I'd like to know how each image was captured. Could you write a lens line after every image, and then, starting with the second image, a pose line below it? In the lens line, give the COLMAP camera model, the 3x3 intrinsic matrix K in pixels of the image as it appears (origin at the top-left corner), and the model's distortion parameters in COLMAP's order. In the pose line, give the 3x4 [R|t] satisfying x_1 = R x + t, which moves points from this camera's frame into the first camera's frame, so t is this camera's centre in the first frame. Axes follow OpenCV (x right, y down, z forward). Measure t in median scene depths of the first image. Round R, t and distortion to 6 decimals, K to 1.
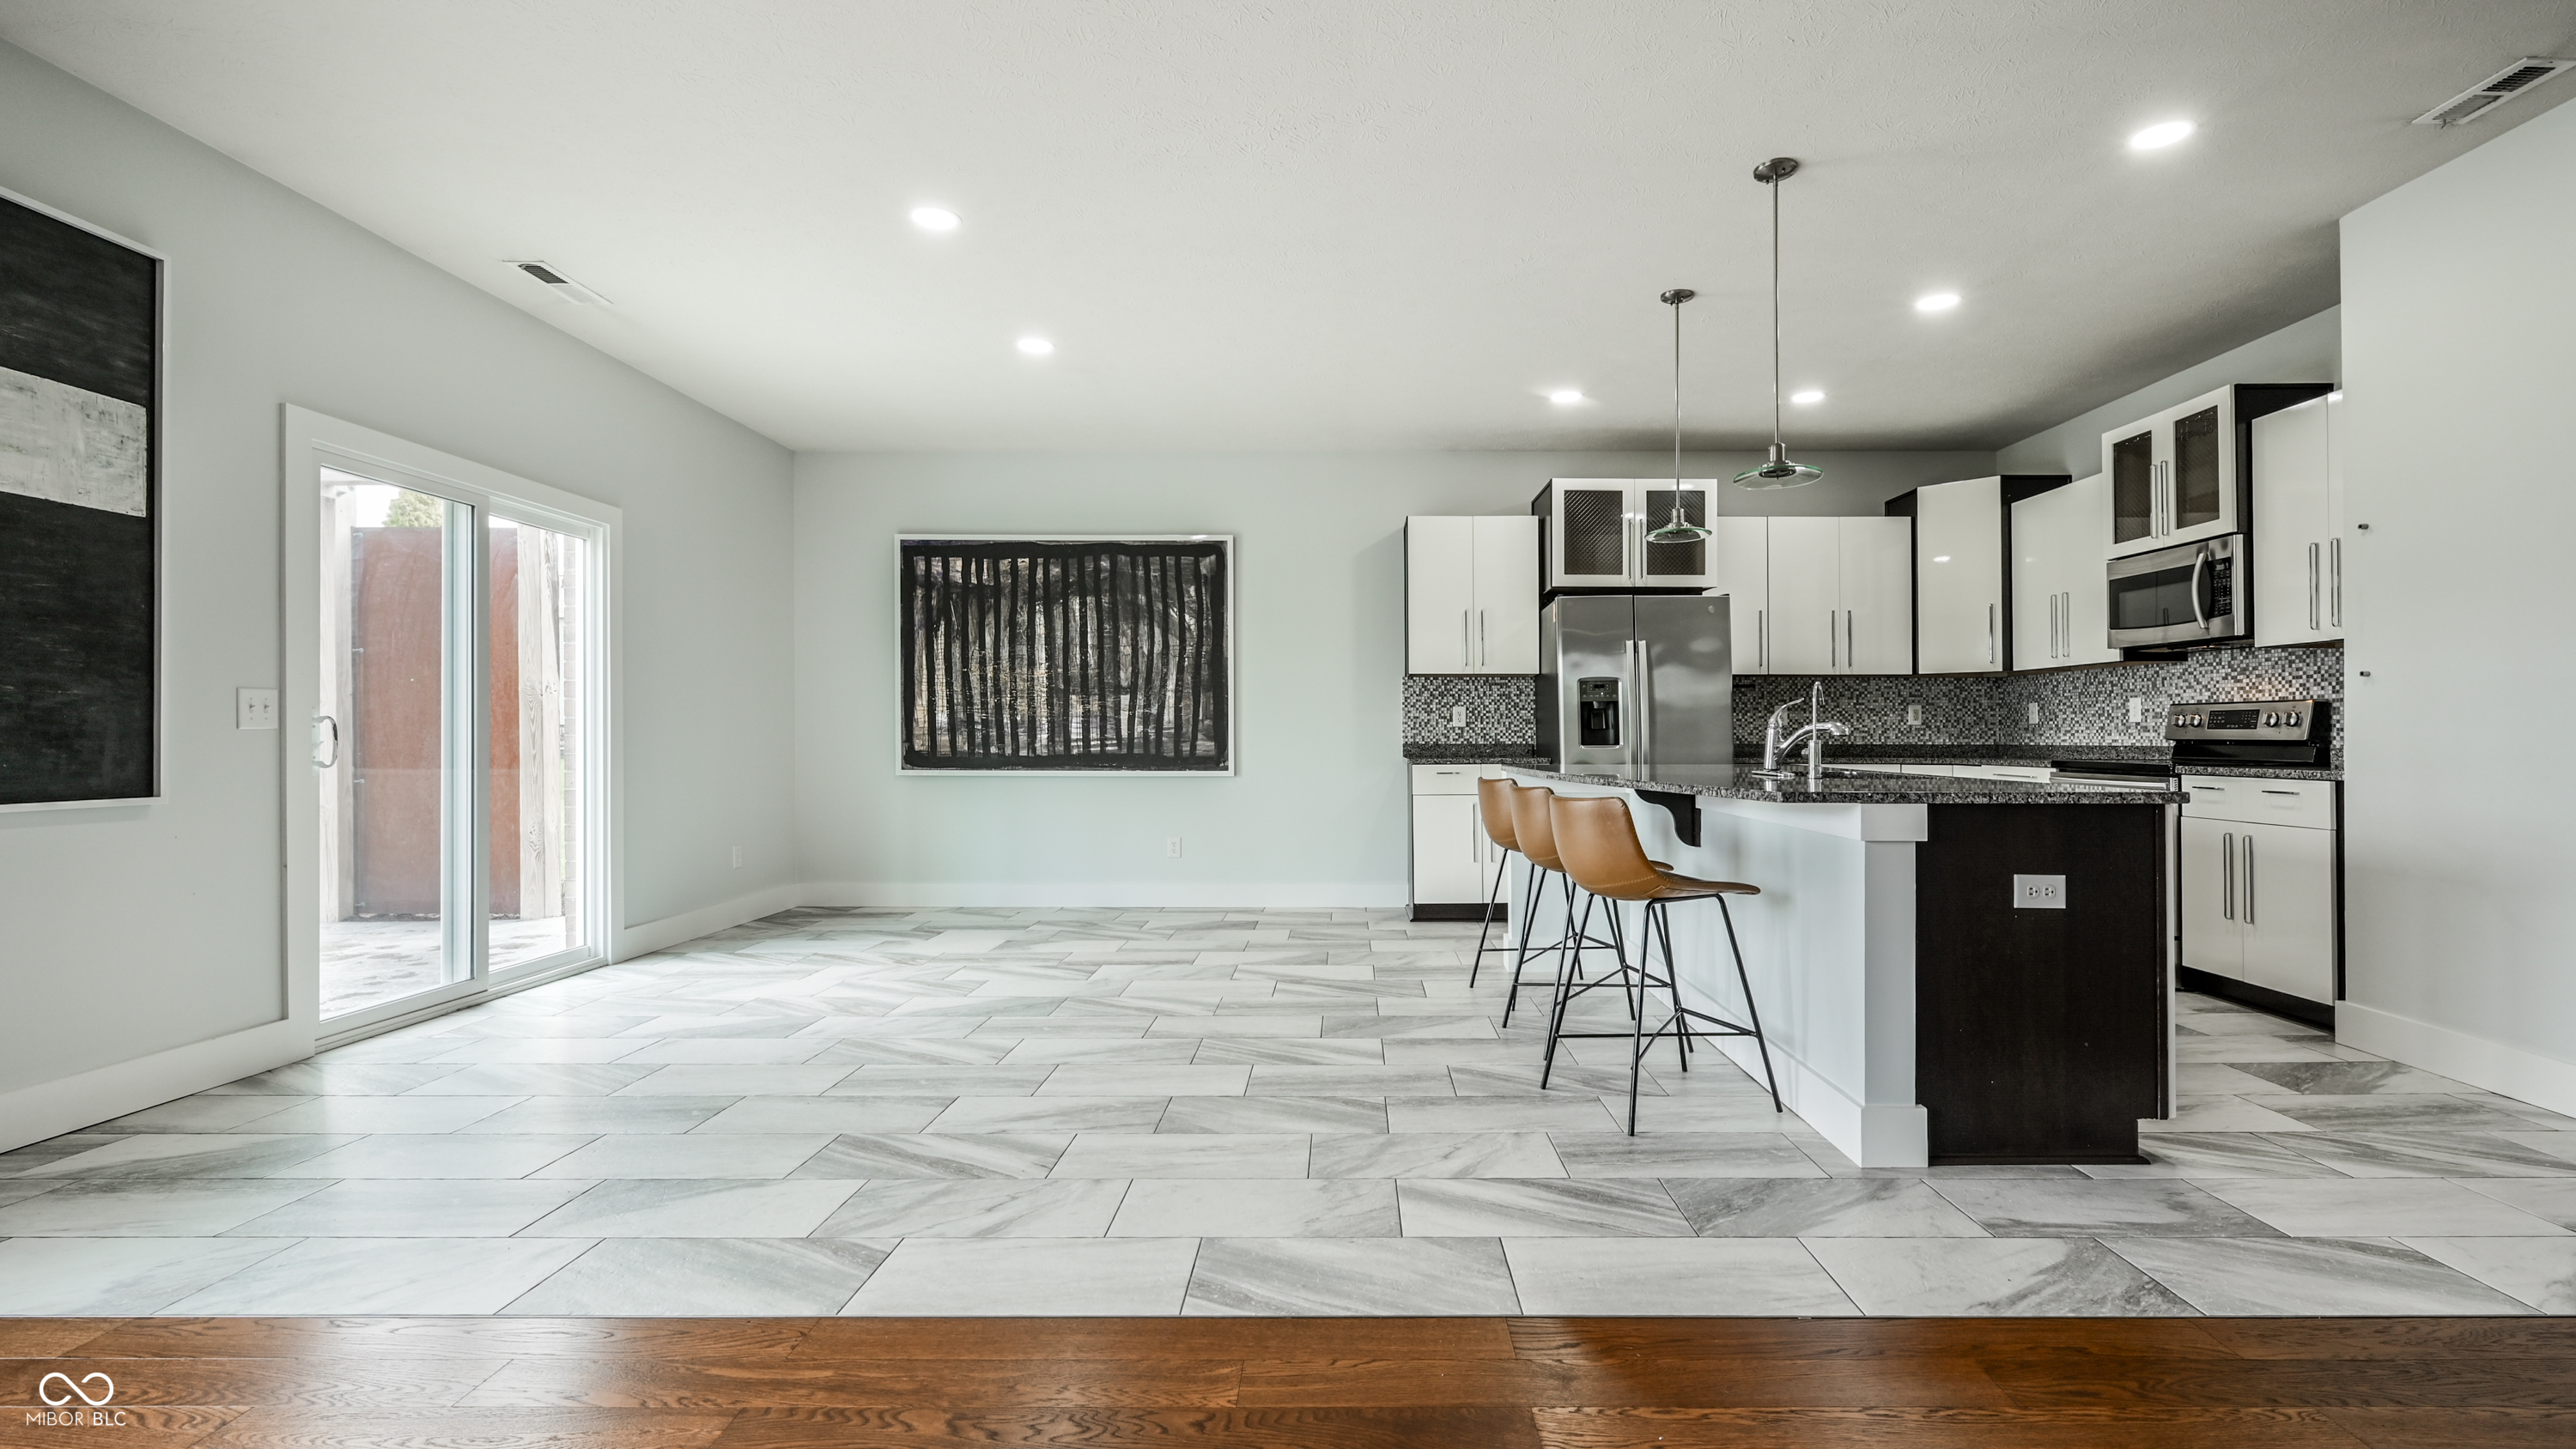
lens RADIAL K [[1124.4, 0, 1351.6], [0, 1124.4, 735.6], [0, 0, 1]] dist [0.001330, 0.000191]
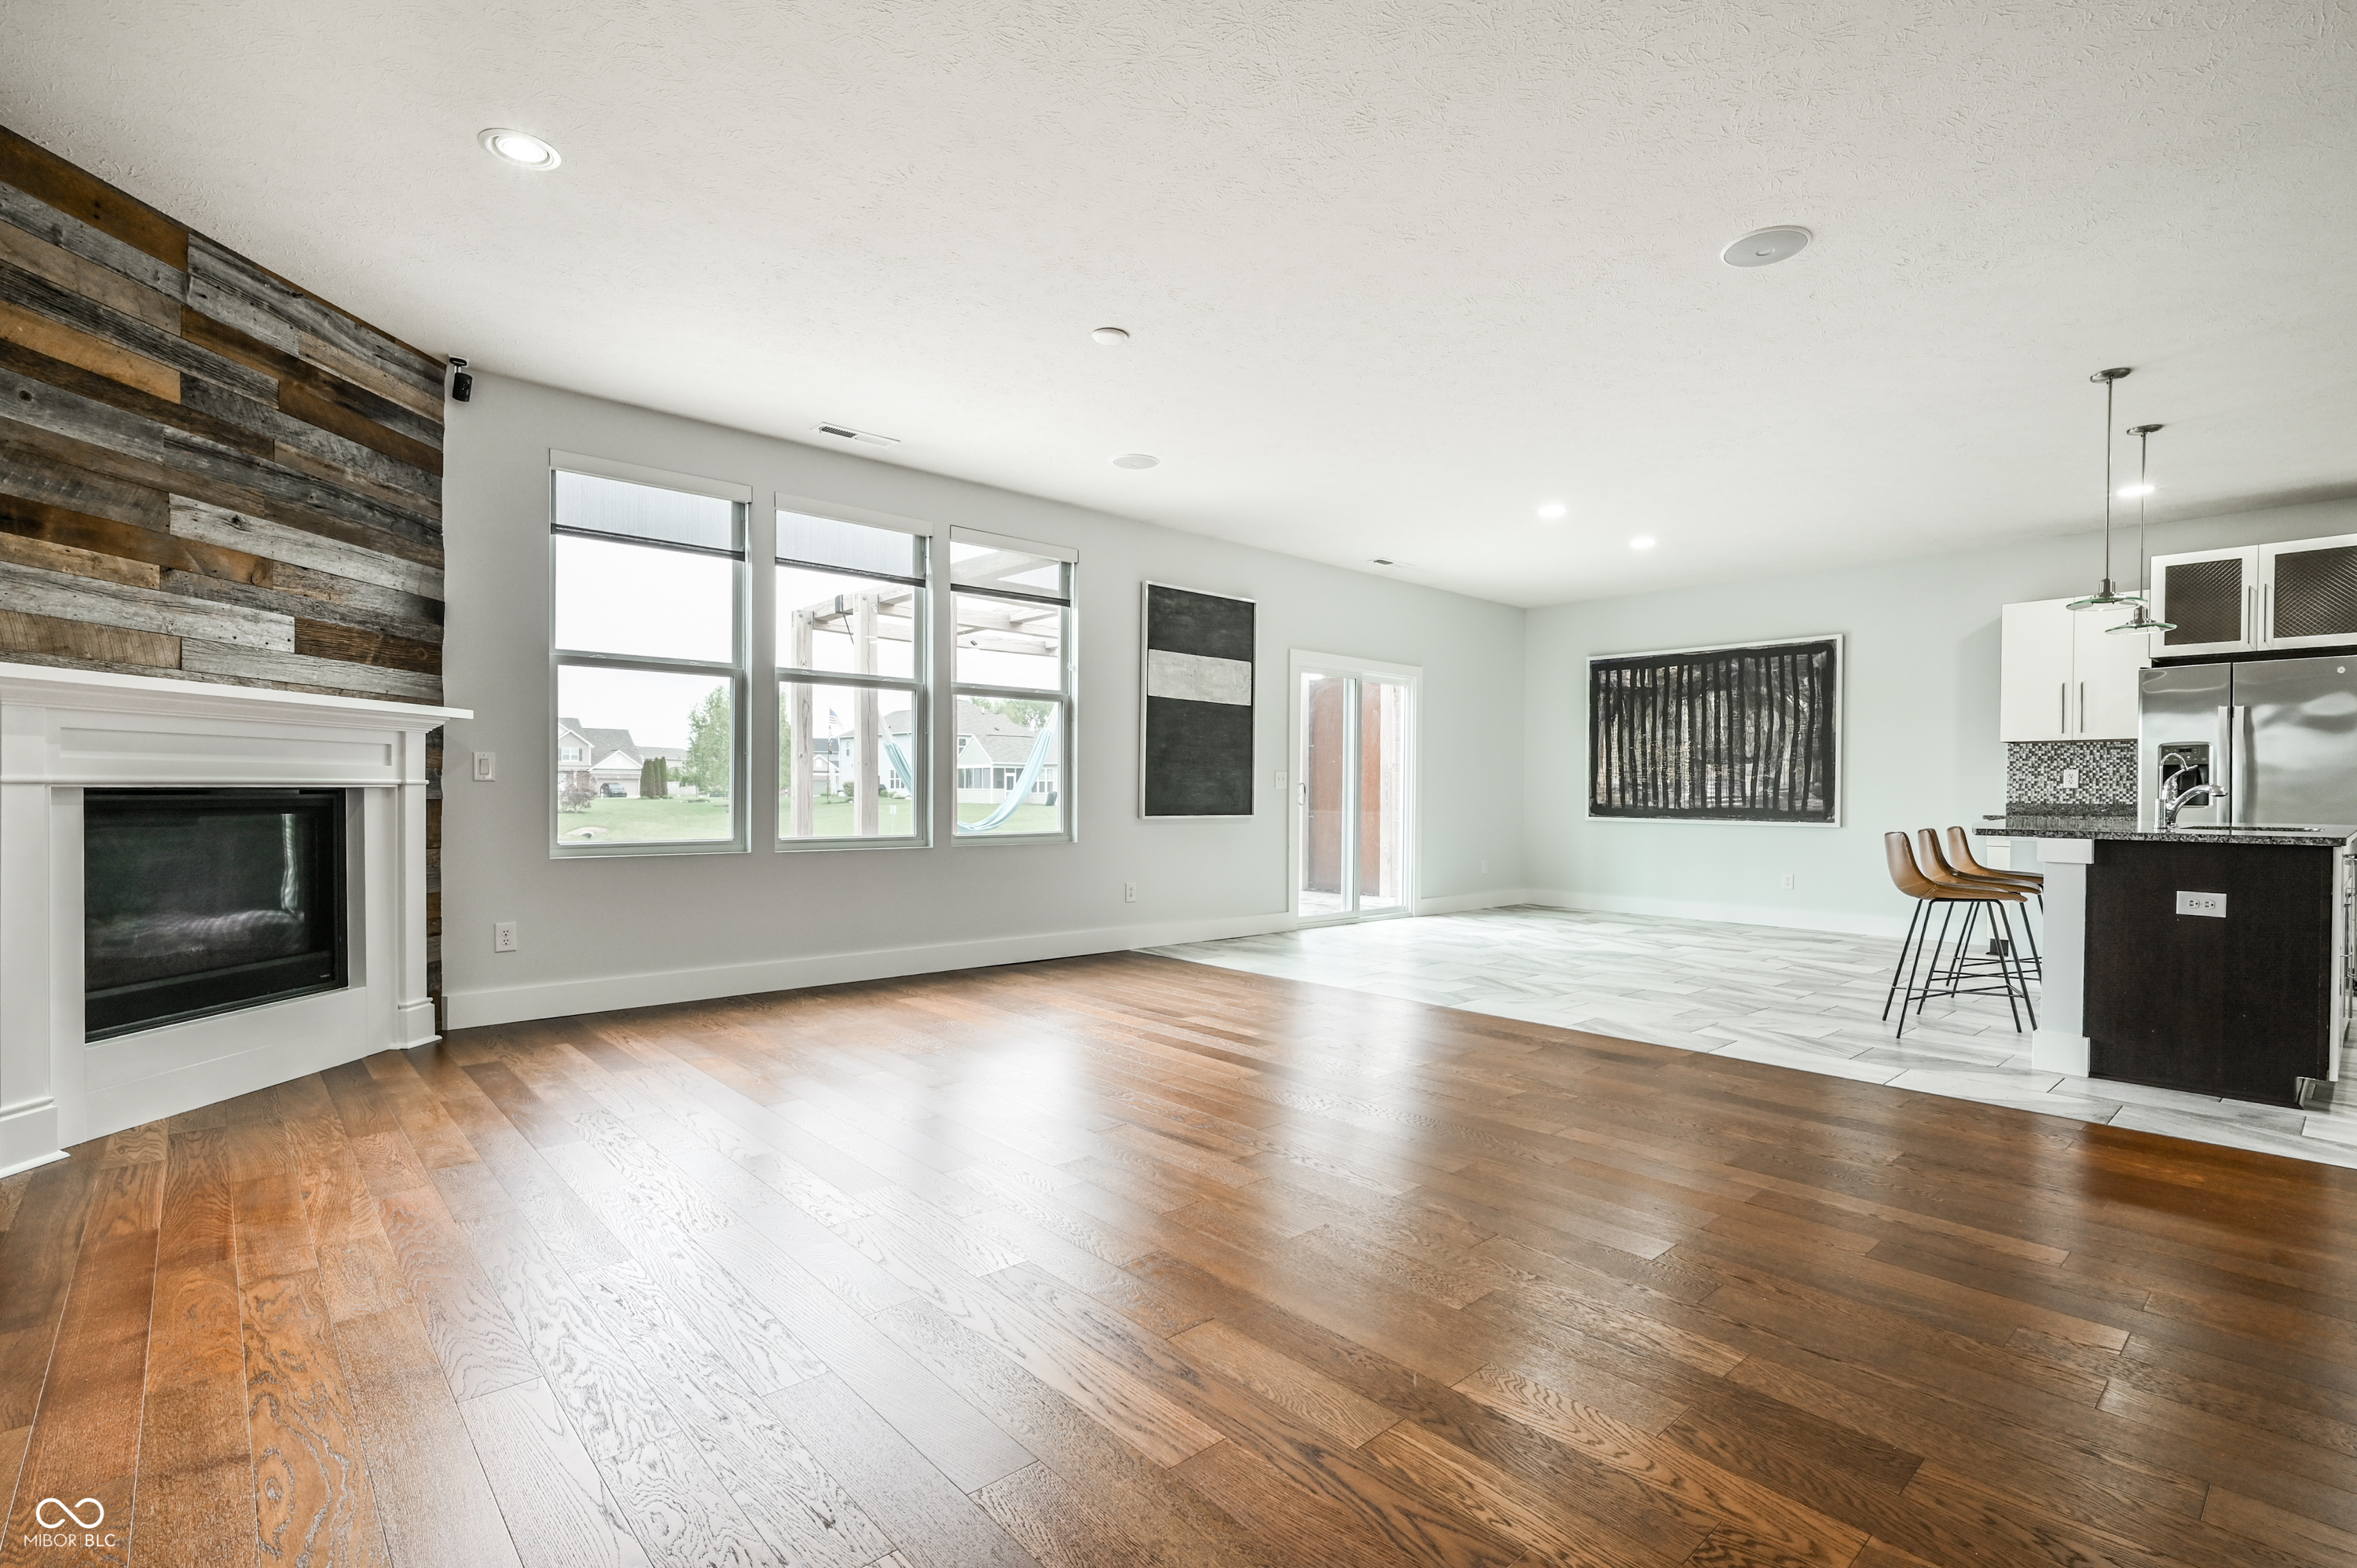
lens RADIAL K [[1102.9, 0, 1180.4], [0, 1102.9, 806.8], [0, 0, 1]] dist [0.000420, 0.000381]
pose [[0.668983, 0.014003, -0.743146, 0.315942], [-0.006527, 0.999895, 0.012965, 0.002056], [0.743249, -0.003823, 0.669004, -0.364999]]
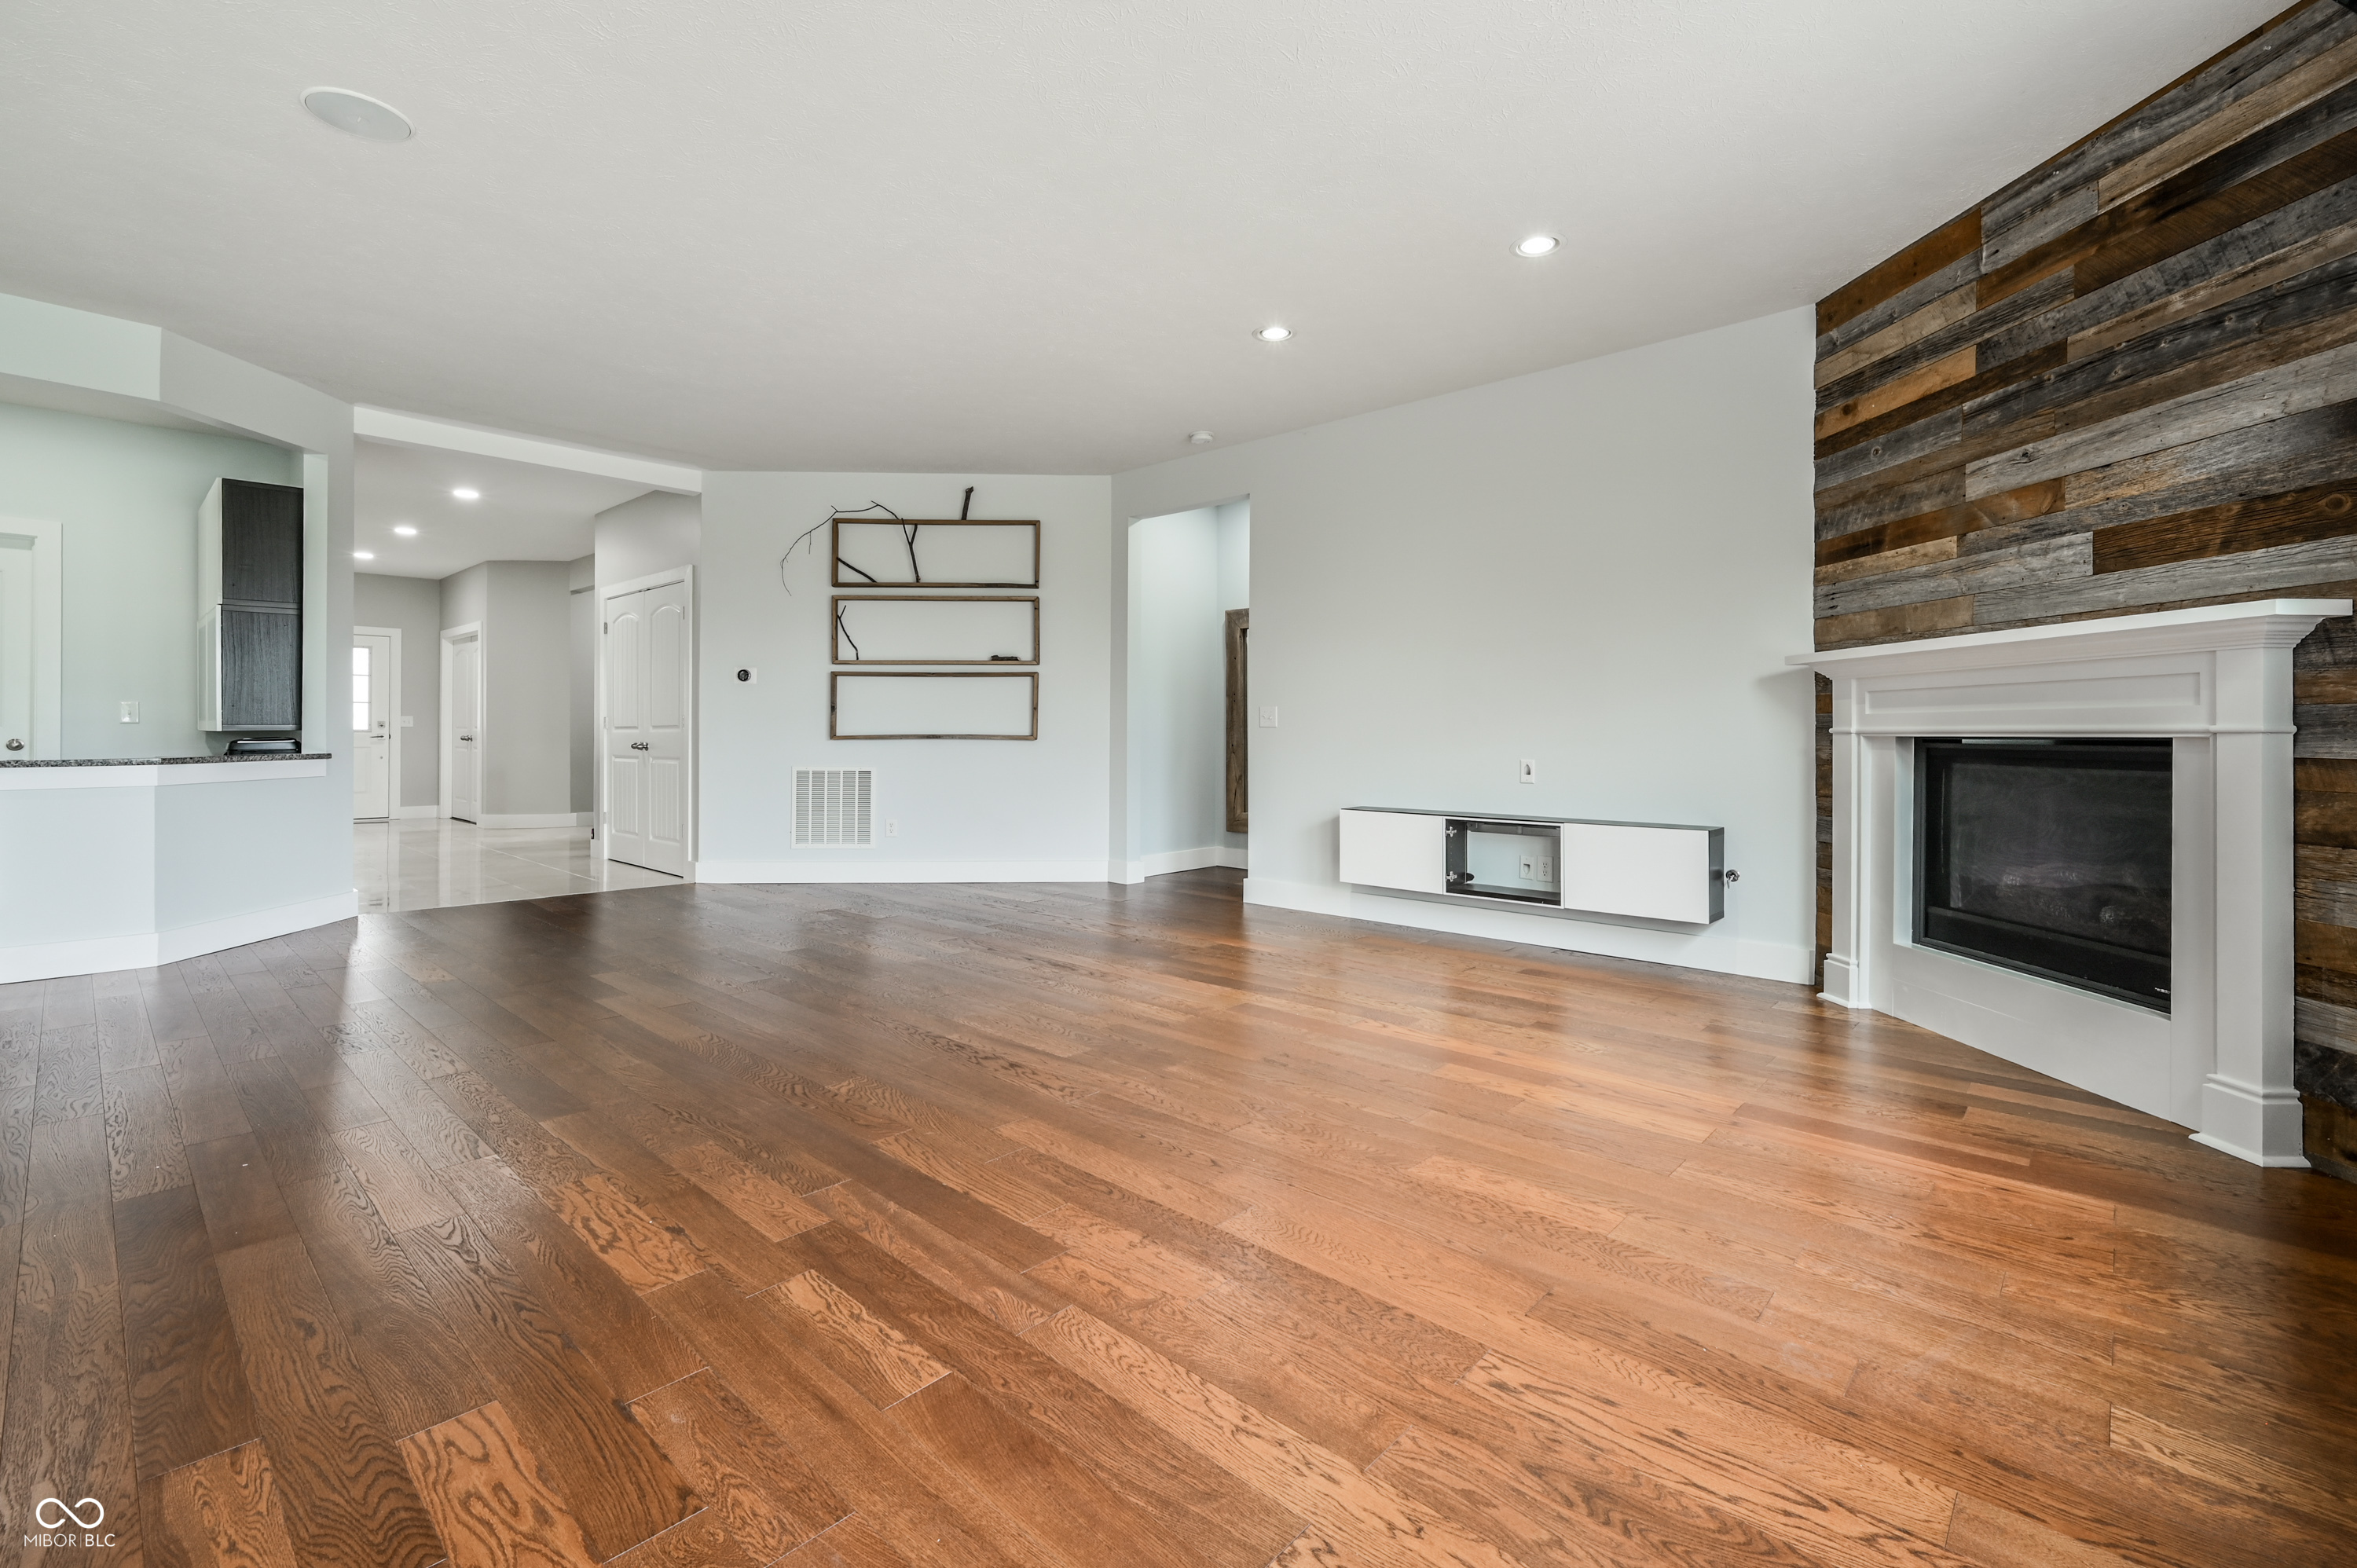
lens RADIAL K [[1022.5, 0, 1171.4], [0, 1022.5, 731.2], [0, 0, 1]] dist [-0.000002, 0.000121]
pose [[-0.731561, -0.005294, 0.681756, -0.431929], [-0.004132, 0.999986, 0.003331, 0.000205], [-0.681764, -0.000380, -0.731572, 0.270962]]
